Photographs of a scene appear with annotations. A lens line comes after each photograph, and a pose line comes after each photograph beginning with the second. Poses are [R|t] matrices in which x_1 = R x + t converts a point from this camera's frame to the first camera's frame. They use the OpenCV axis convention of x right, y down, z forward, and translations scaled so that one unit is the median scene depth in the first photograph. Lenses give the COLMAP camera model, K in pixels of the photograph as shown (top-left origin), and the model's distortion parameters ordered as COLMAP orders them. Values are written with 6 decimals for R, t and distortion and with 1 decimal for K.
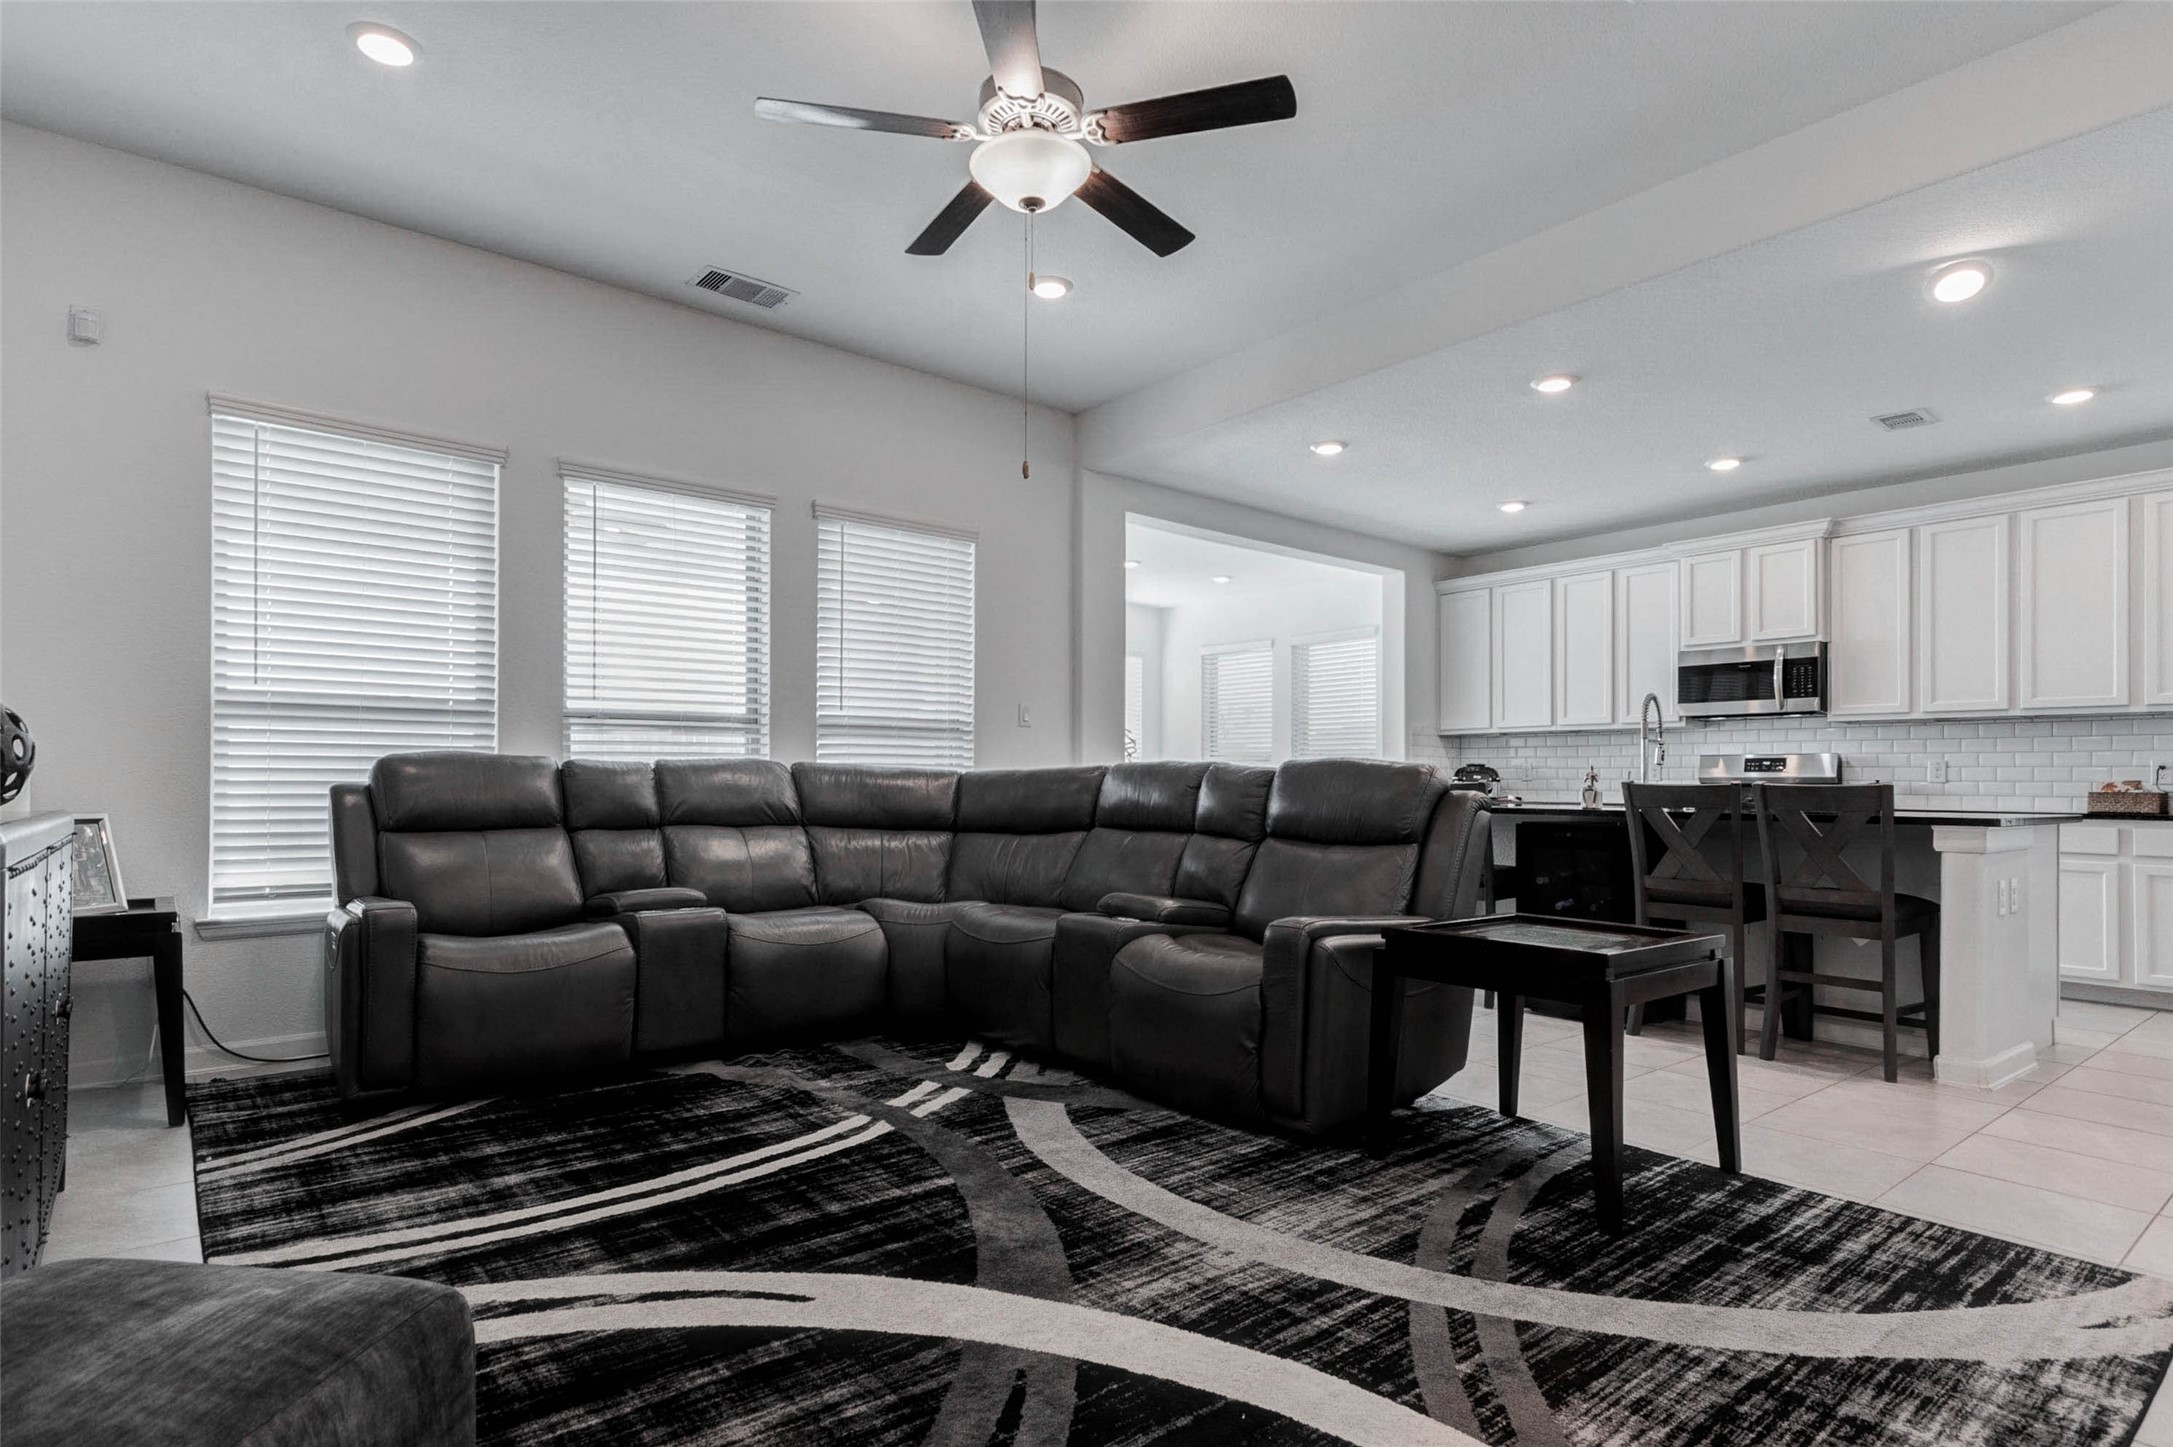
lens RADIAL K [[1118.5, 0, 1053.0], [0, 1118.5, 747.4], [0, 0, 1]] dist [0.002648, -0.008771]
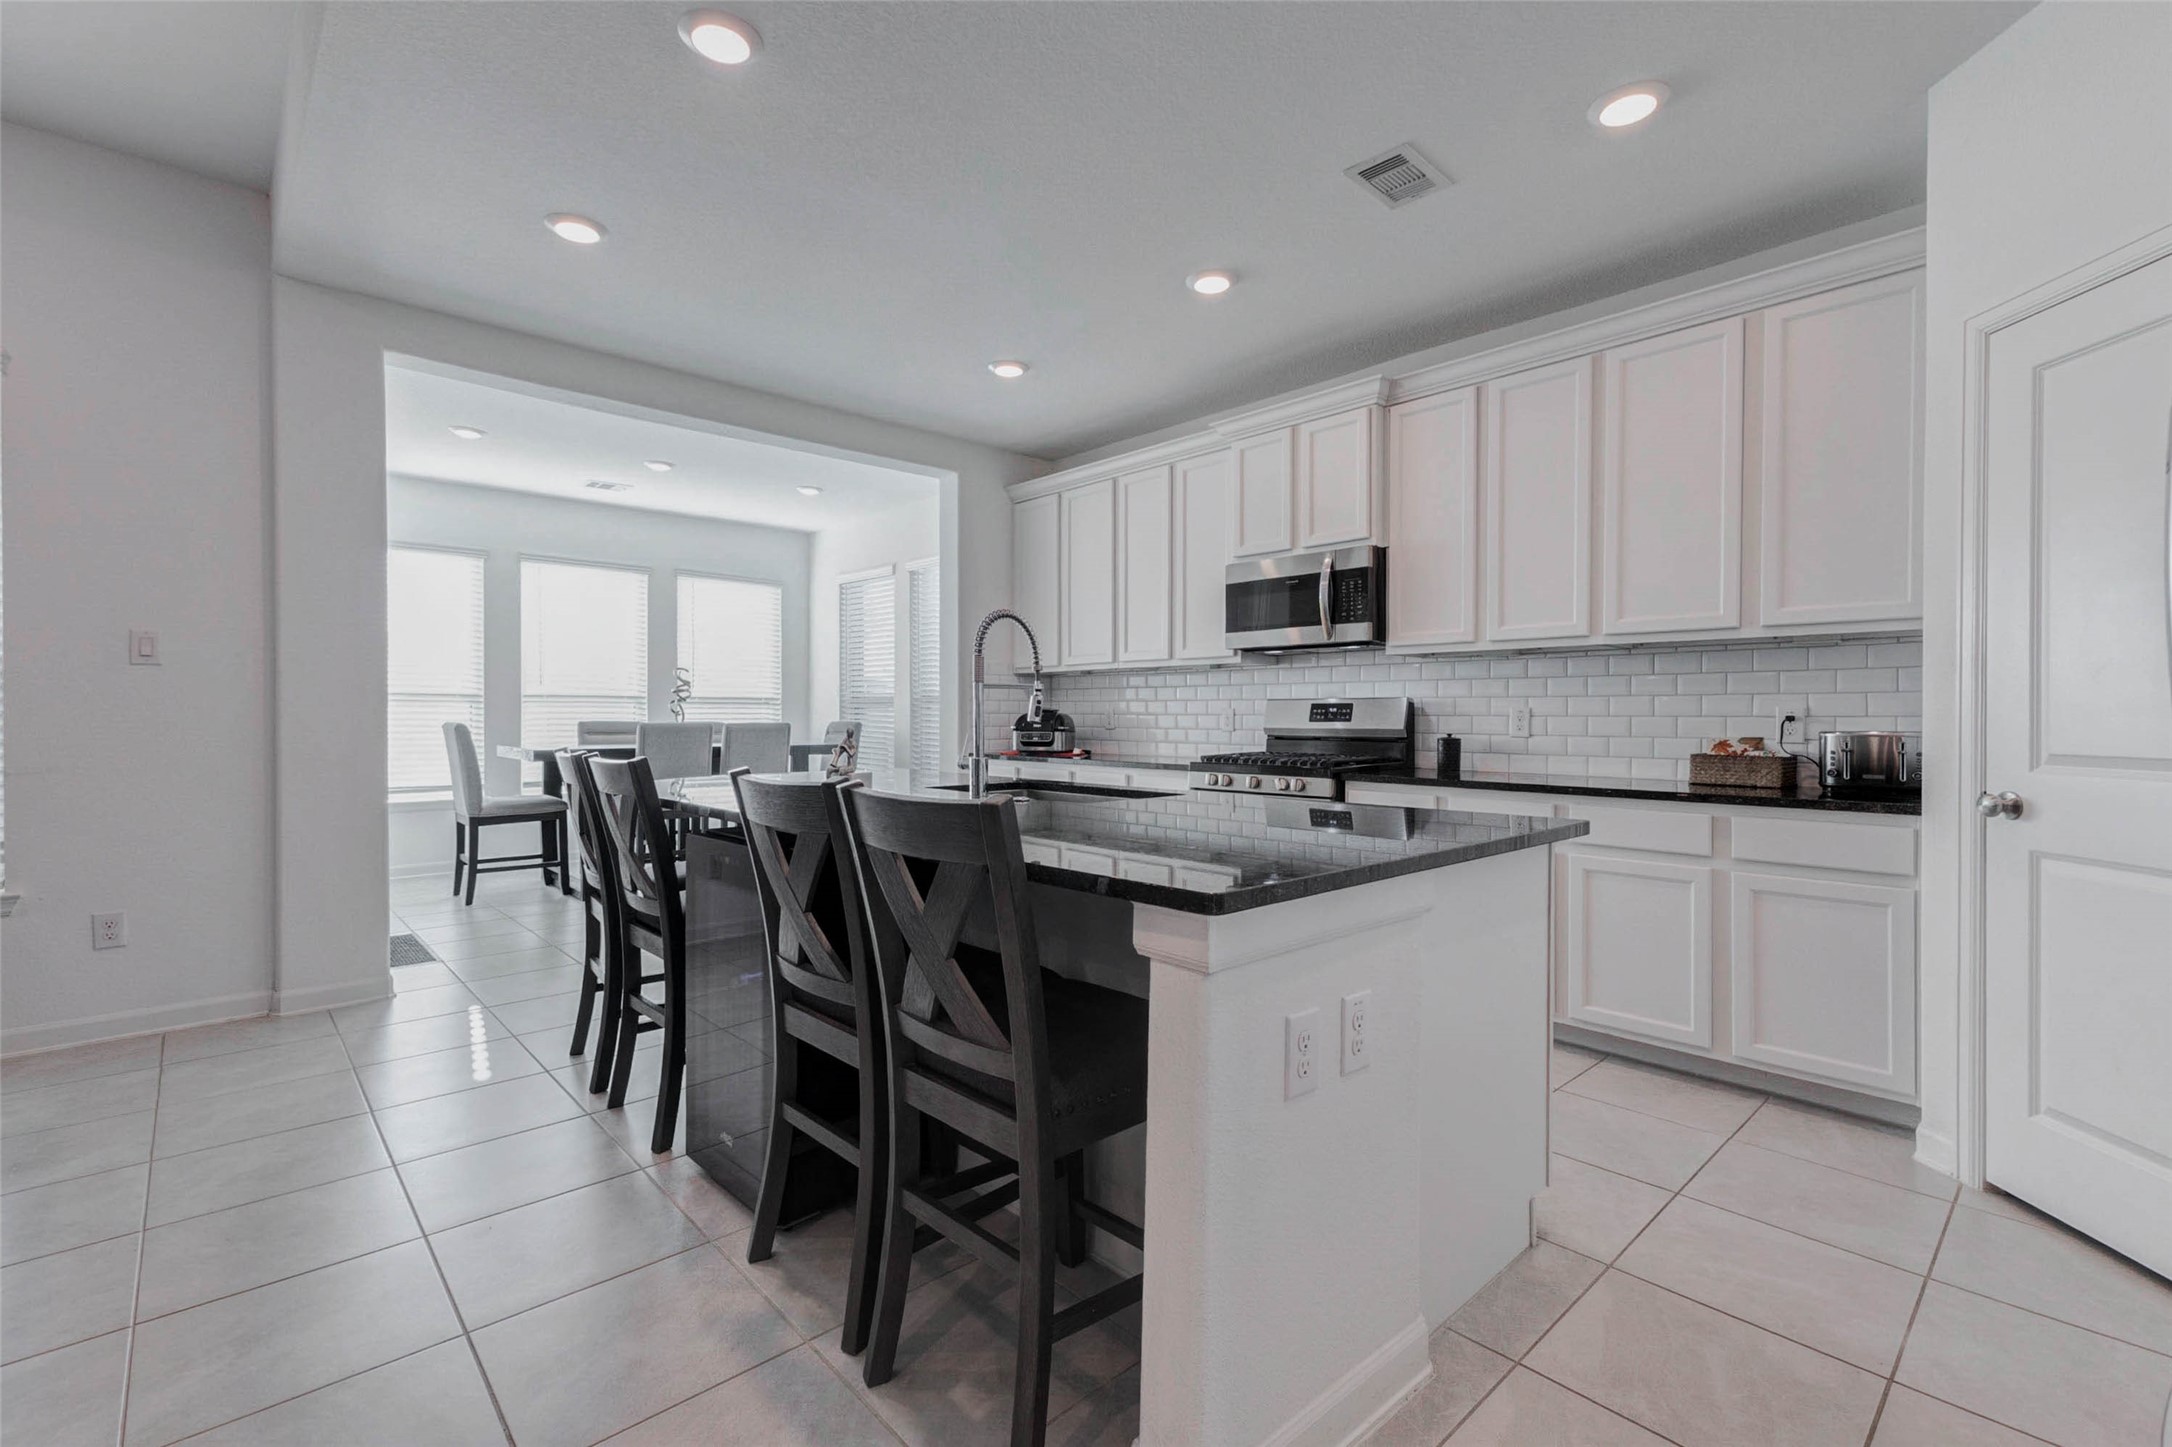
lens RADIAL K [[957.0, 0, 1082.4], [0, 957.0, 706.1], [0, 0, 1]] dist [0.002011, 0.000168]
pose [[0.996572, -0.008687, 0.082278, 0.438330], [0.006609, 0.999653, 0.025492, -0.006765], [-0.082471, -0.024861, 0.996283, 0.381310]]
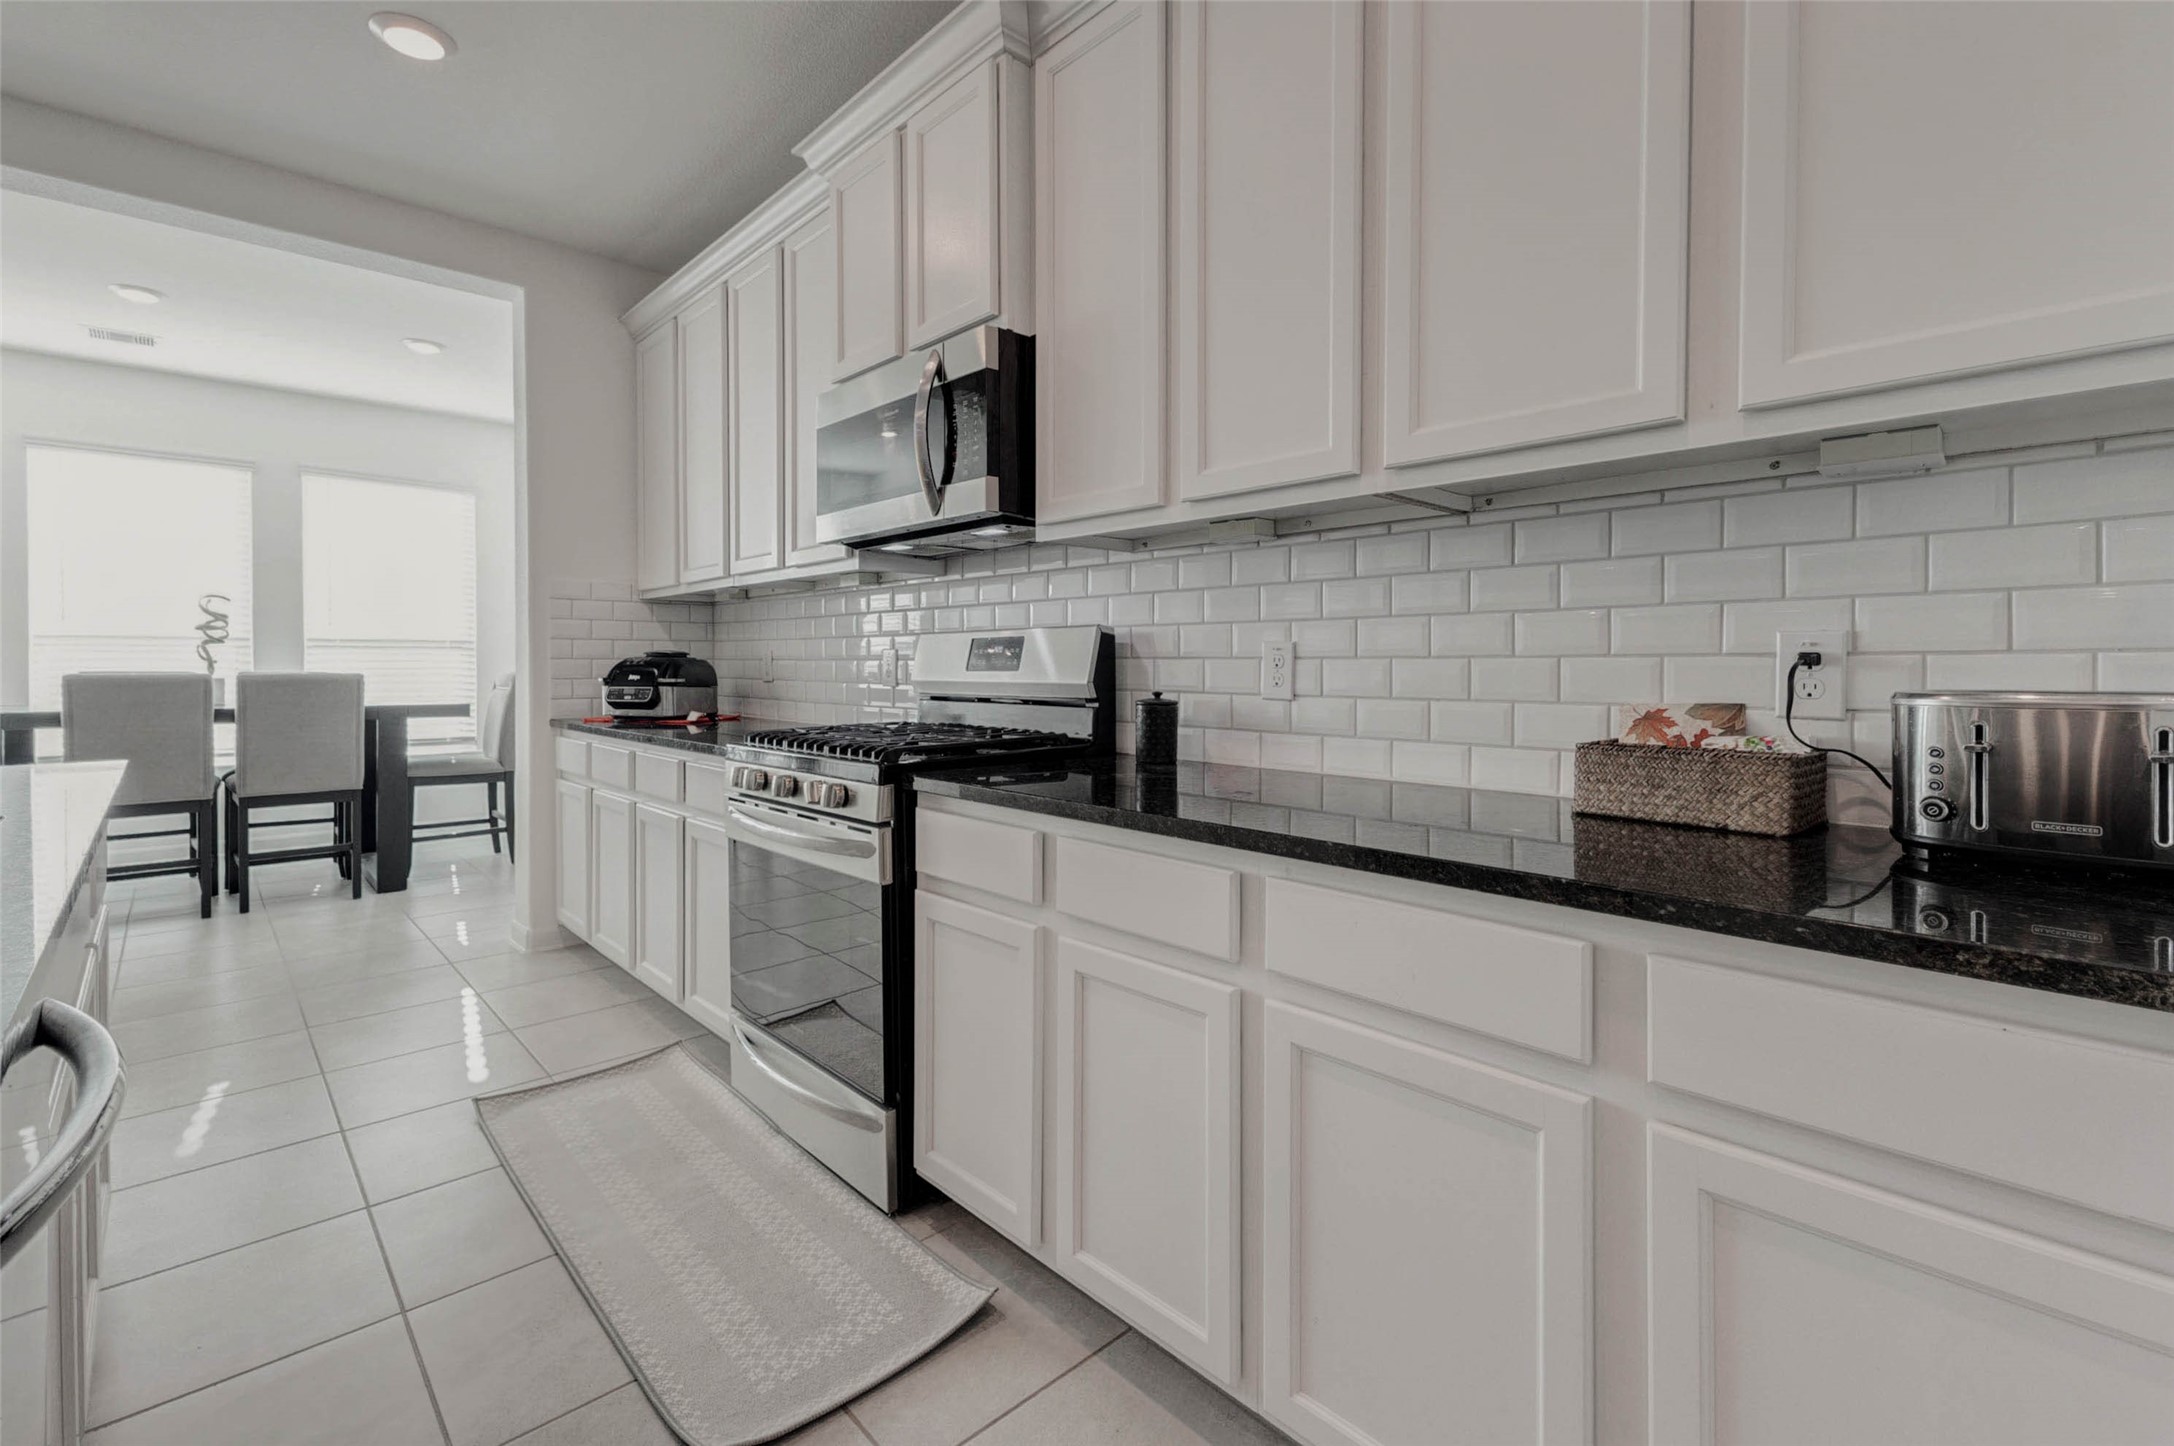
lens RADIAL K [[961.5, 0, 1092.5], [0, 961.5, 661.5], [0, 0, 1]] dist [0.001519, 0.000153]
pose [[0.994948, -0.011462, 0.099733, 0.676232], [0.008289, 0.999448, 0.032170, 0.007677], [-0.100047, -0.031181, 0.994494, 0.661729]]
